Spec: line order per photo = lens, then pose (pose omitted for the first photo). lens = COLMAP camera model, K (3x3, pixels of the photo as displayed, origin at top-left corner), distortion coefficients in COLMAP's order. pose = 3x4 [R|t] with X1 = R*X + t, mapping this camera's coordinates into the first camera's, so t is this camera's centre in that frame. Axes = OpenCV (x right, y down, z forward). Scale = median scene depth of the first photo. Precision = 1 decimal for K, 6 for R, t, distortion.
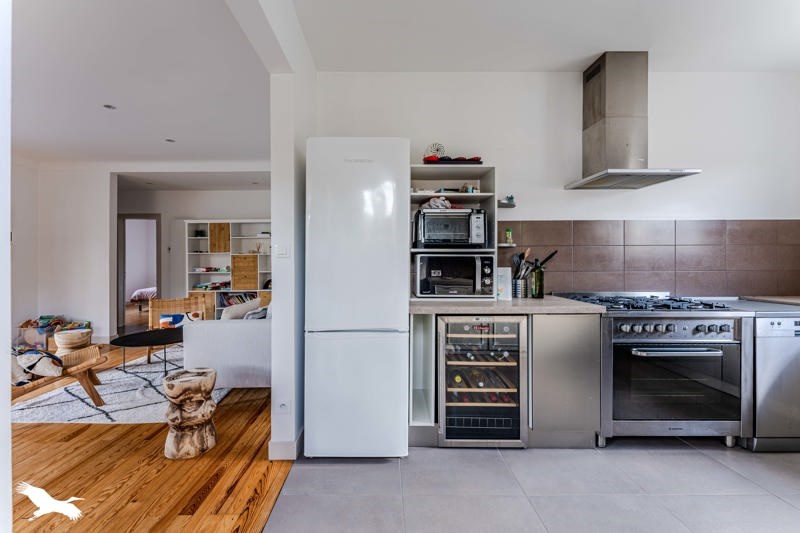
lens RADIAL K [[325.1, 0, 402.1], [0, 325.1, 263.7], [0, 0, 1]] dist [-0.002416, -0.000647]
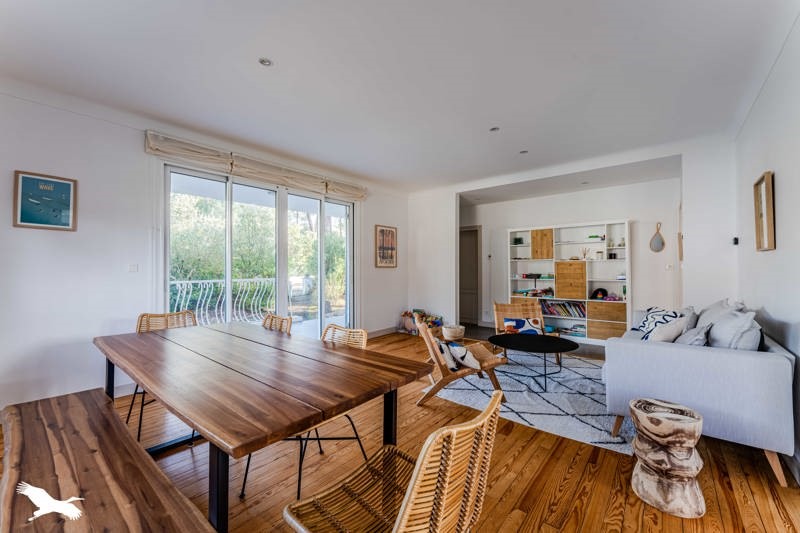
lens RADIAL K [[325.1, 0, 402.1], [0, 325.1, 263.7], [0, 0, 1]] dist [-0.002416, -0.000647]
pose [[0.746527, -0.008026, -0.665307, -0.423621], [-0.001569, 0.999903, -0.013822, -0.011774], [0.665353, 0.011362, 0.746442, -0.046627]]
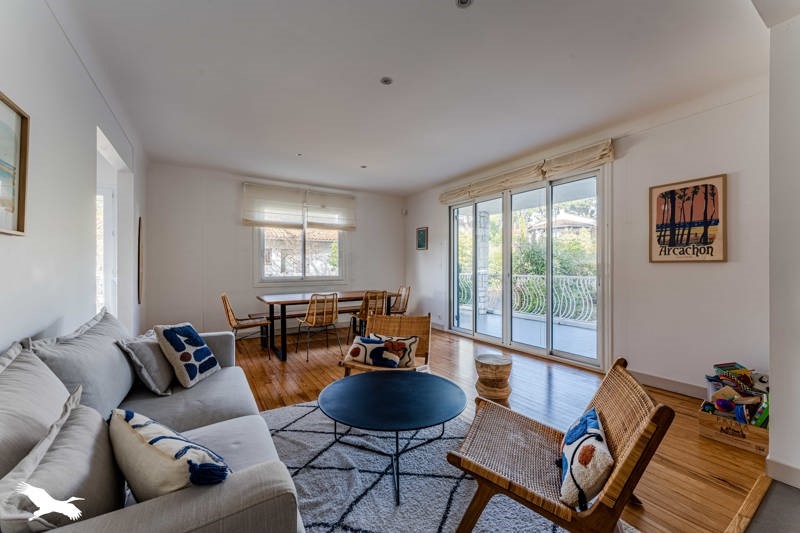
lens RADIAL K [[325.1, 0, 402.1], [0, 325.1, 263.7], [0, 0, 1]] dist [-0.002416, -0.000647]
pose [[-0.872784, 0.007919, -0.488042, -0.557281], [0.007053, 0.999969, 0.003612, -0.021971], [0.488055, -0.000290, -0.872813, 1.859837]]
